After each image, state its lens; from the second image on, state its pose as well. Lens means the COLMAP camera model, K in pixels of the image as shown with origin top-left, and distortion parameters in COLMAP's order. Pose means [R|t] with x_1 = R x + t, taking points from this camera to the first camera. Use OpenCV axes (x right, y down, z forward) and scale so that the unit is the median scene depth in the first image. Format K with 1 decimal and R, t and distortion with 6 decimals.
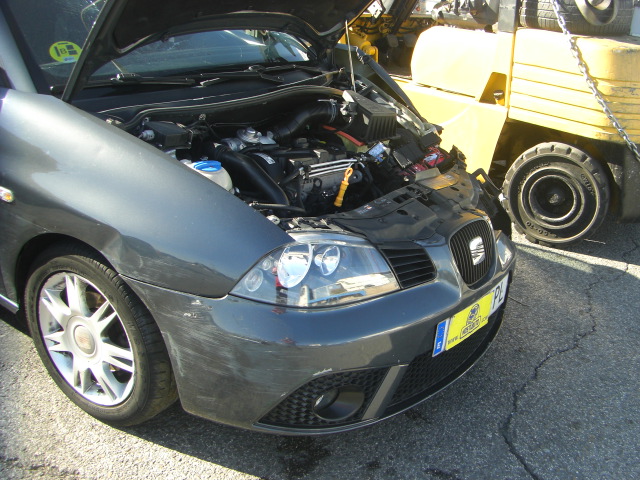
lens RADIAL K [[751.4, 0, 359.2], [0, 751.4, 238.1], [0, 0, 1]] dist [-0.145723, 0.018485]
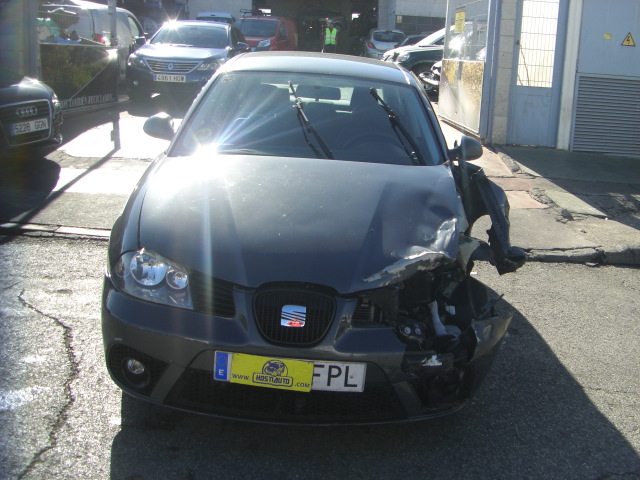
lens RADIAL K [[751.4, 0, 359.2], [0, 751.4, 238.1], [0, 0, 1]] dist [-0.145723, 0.018485]
pose [[0.594458, 0.148116, -0.790368, 1.169260], [-0.324229, 0.943601, -0.067030, -0.053855], [0.735864, 0.296107, 0.608954, 0.368325]]
